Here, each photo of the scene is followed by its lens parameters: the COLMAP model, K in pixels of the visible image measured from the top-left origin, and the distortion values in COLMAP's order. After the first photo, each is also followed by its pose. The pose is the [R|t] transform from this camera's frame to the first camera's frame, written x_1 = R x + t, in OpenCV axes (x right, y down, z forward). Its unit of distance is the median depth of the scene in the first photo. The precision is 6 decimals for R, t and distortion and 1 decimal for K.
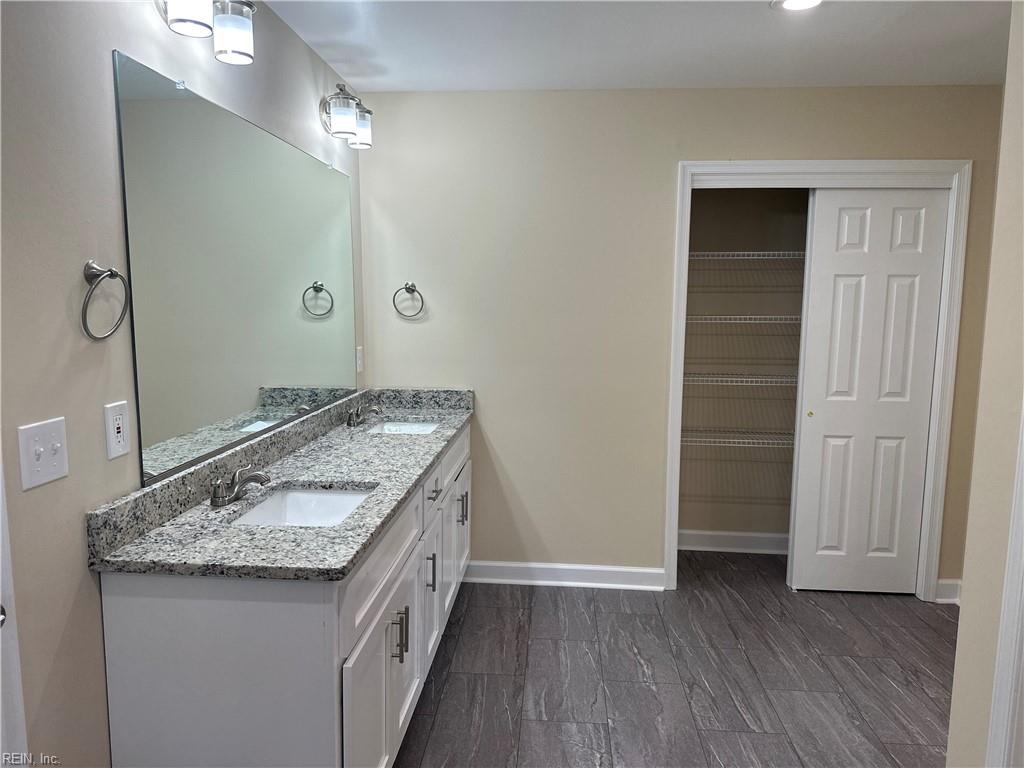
lens RADIAL K [[718.5, 0, 508.5], [0, 718.5, 392.6], [0, 0, 1]] dist [0.105758, -0.161478]
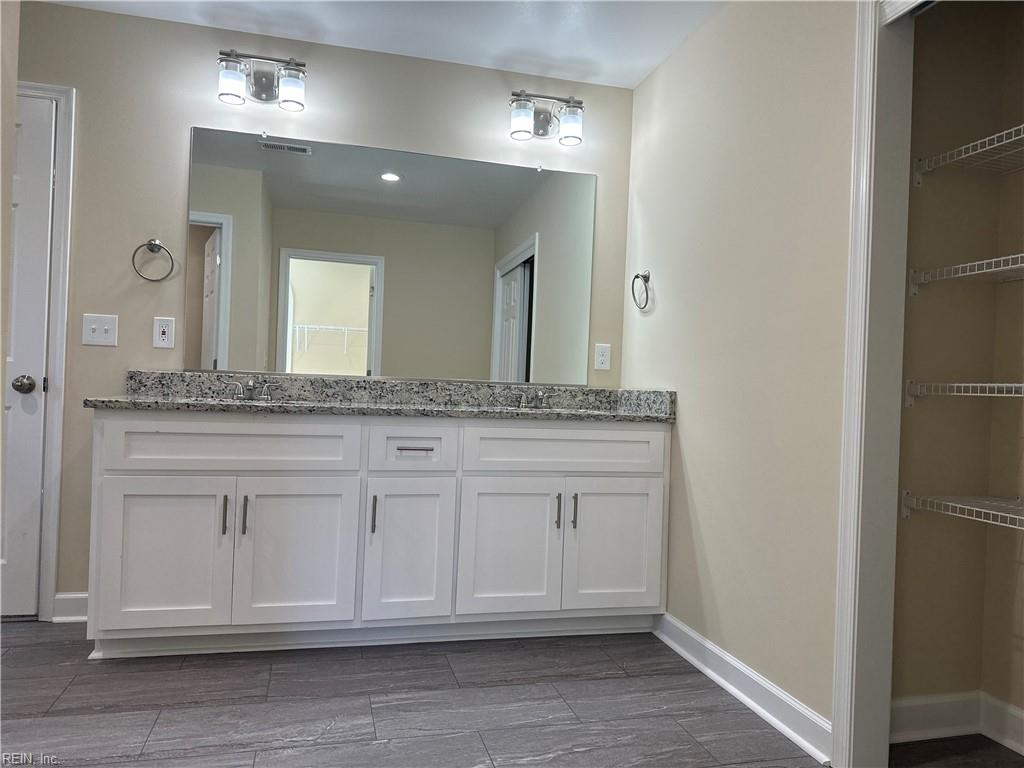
lens RADIAL K [[718.5, 0, 508.5], [0, 718.5, 392.6], [0, 0, 1]] dist [0.105758, -0.161478]
pose [[0.325553, 0.009350, -0.945477, 0.863913], [-0.161023, 0.985892, -0.045694, 0.085573], [0.931712, 0.167120, 0.322466, 0.751218]]
